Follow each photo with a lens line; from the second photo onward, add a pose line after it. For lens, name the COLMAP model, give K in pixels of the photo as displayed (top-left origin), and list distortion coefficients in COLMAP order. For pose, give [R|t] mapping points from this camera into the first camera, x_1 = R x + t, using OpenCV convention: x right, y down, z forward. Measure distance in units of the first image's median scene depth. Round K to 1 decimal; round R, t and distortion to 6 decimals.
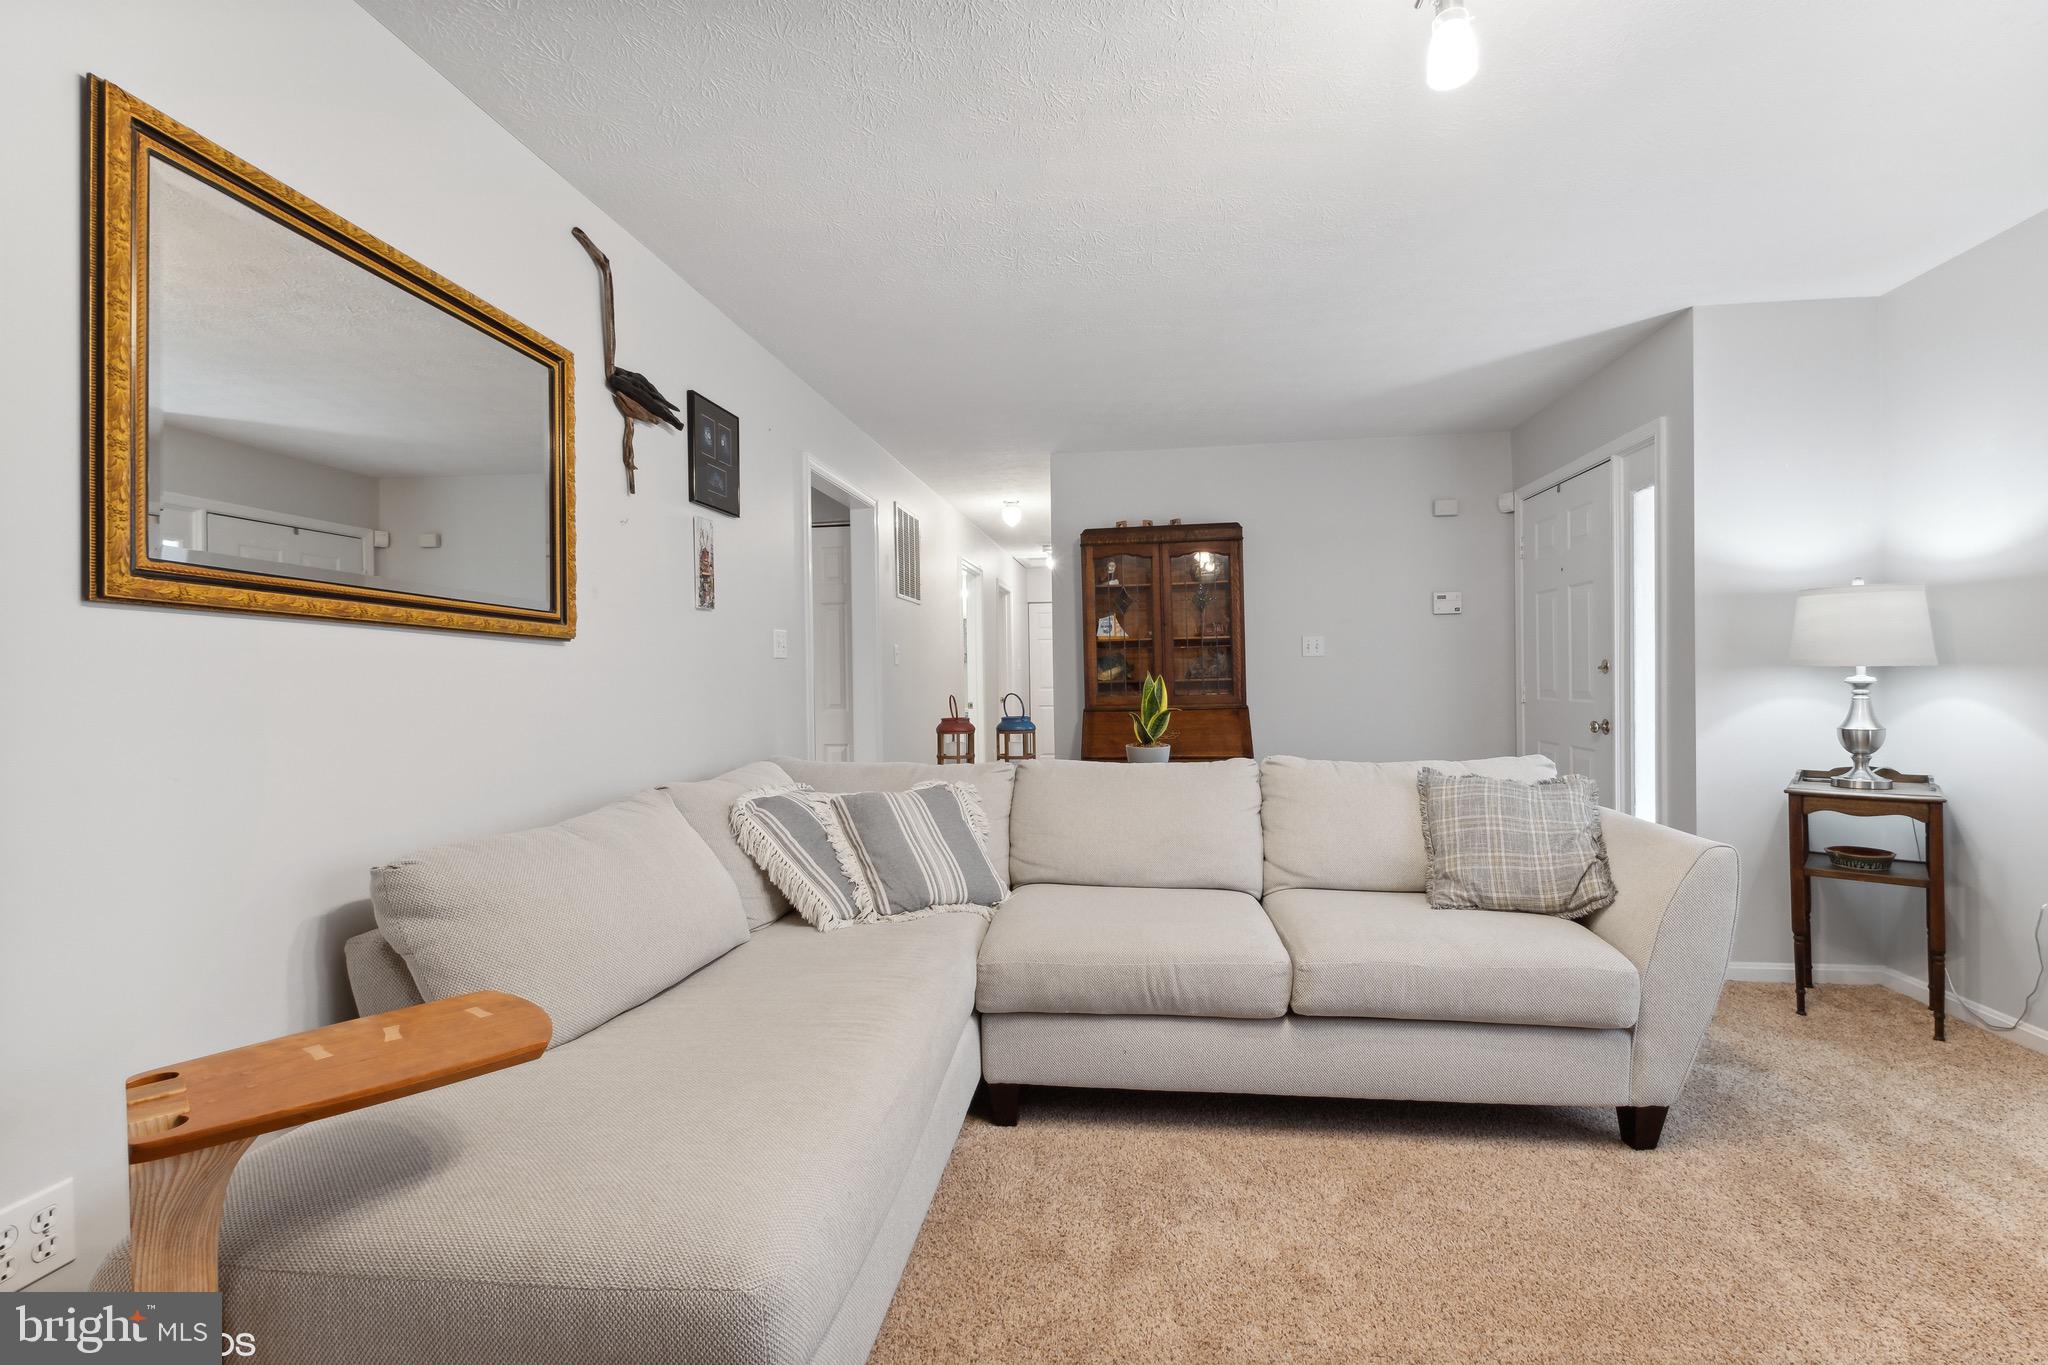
lens RADIAL K [[897.7, 0, 1044.5], [0, 897.7, 684.4], [0, 0, 1]] dist [0.007565, -0.005954]
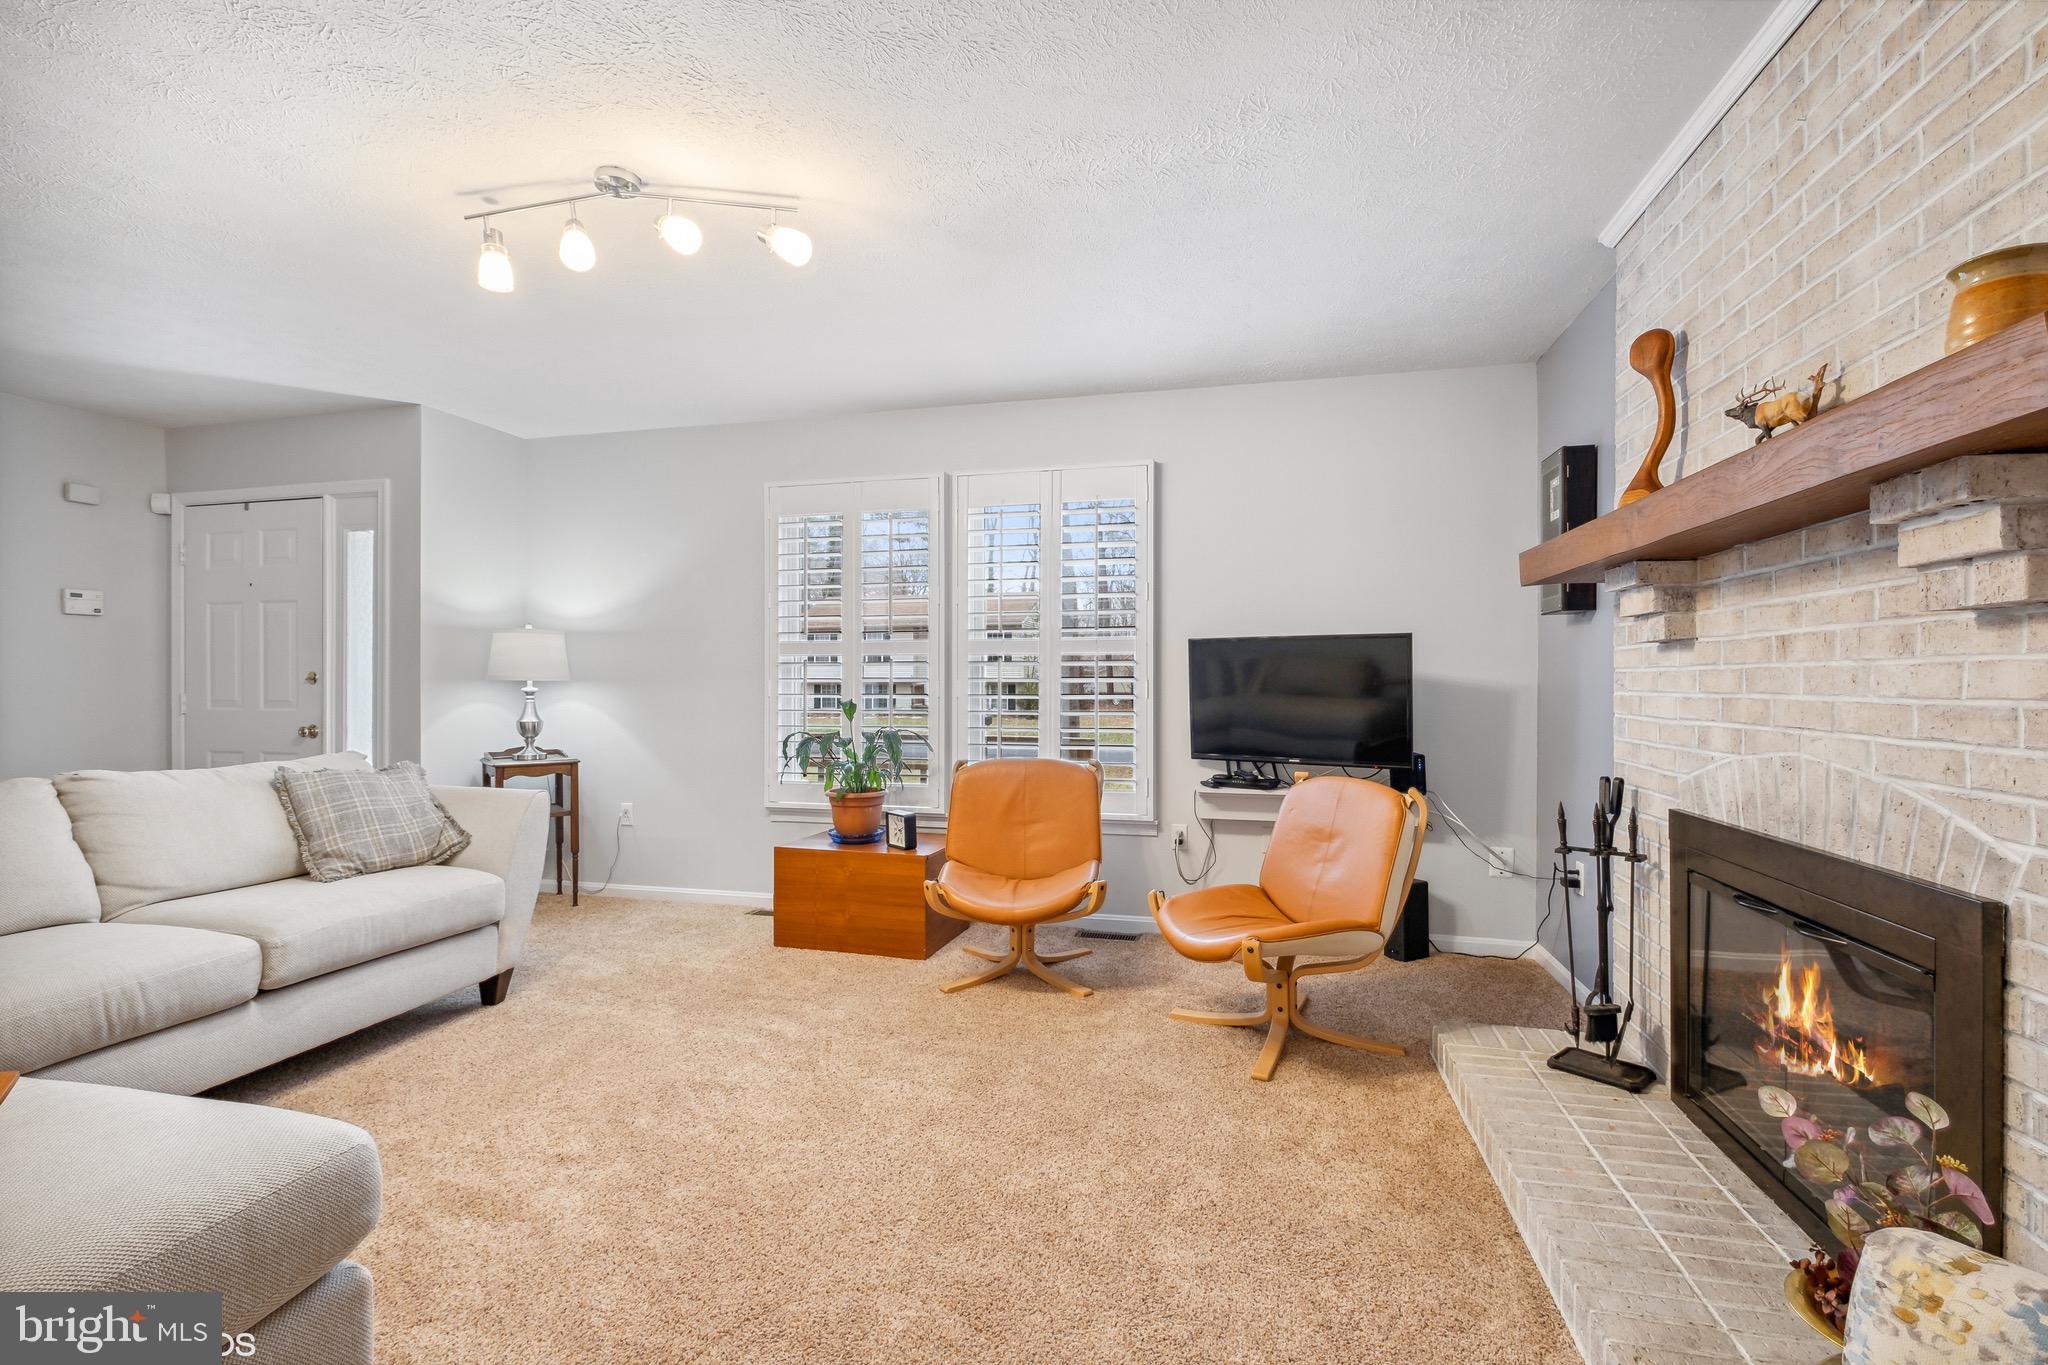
lens RADIAL K [[894.6, 0, 1032.6], [0, 894.6, 674.2], [0, 0, 1]] dist [0.001260, -0.004342]
pose [[0.120809, 0.023464, 0.992398, -0.586832], [0.005819, 0.999687, -0.024345, 0.012249], [-0.992659, 0.008716, 0.120634, -0.048555]]
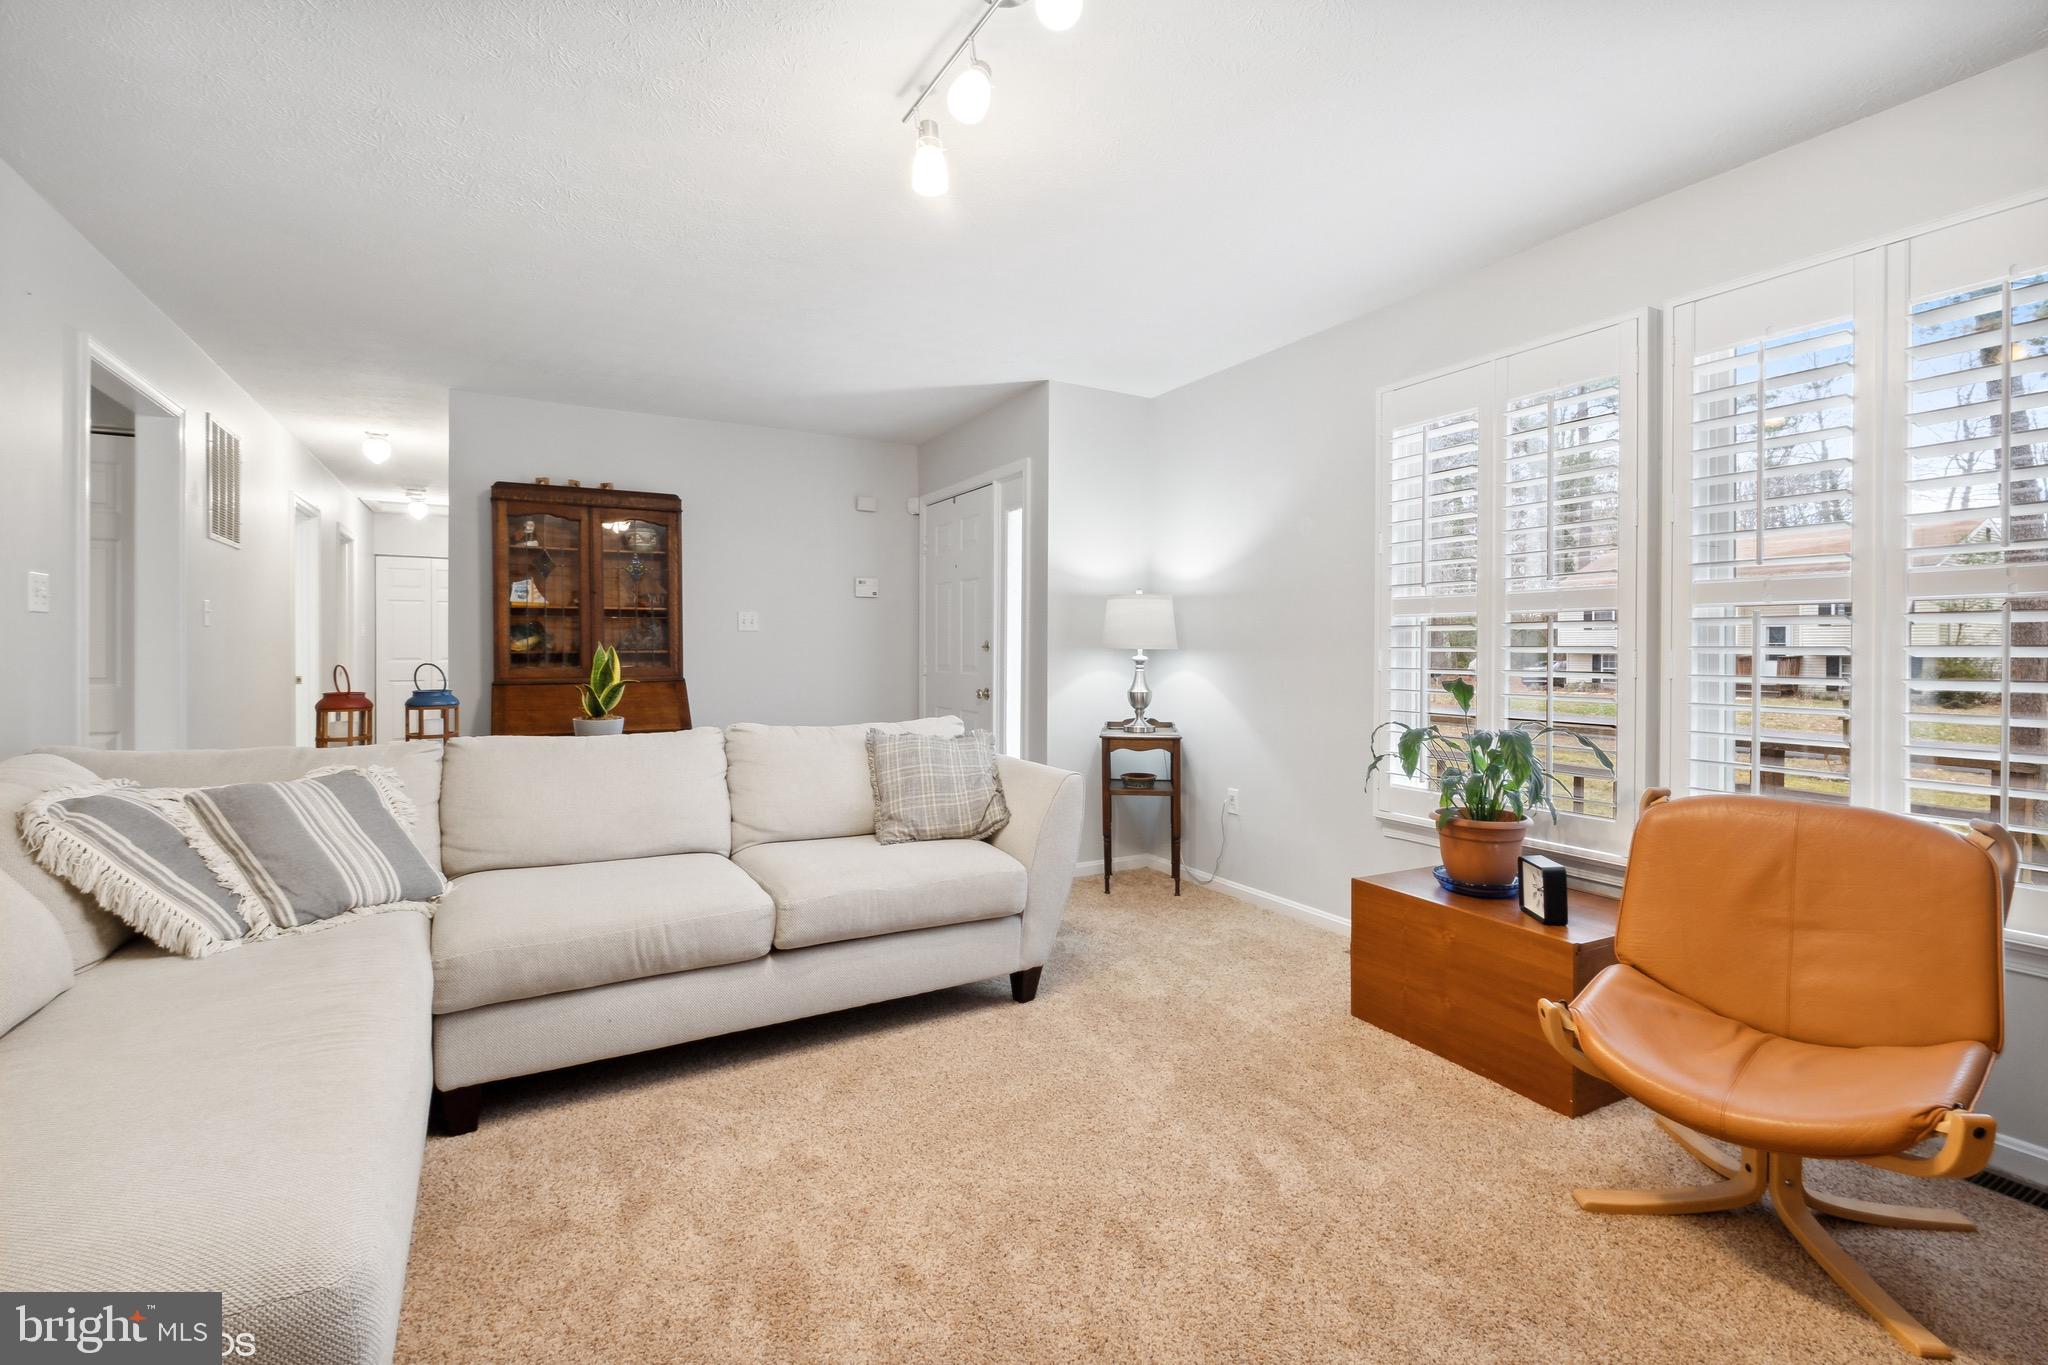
lens RADIAL K [[899.6, 0, 1040.1], [0, 899.6, 649.4], [0, 0, 1]] dist [0.002582, -0.003324]
pose [[0.797119, 0.017196, 0.603577, -0.122722], [-0.010635, 0.999839, -0.014440, 0.003508], [-0.603728, 0.005091, 0.797174, -0.081236]]
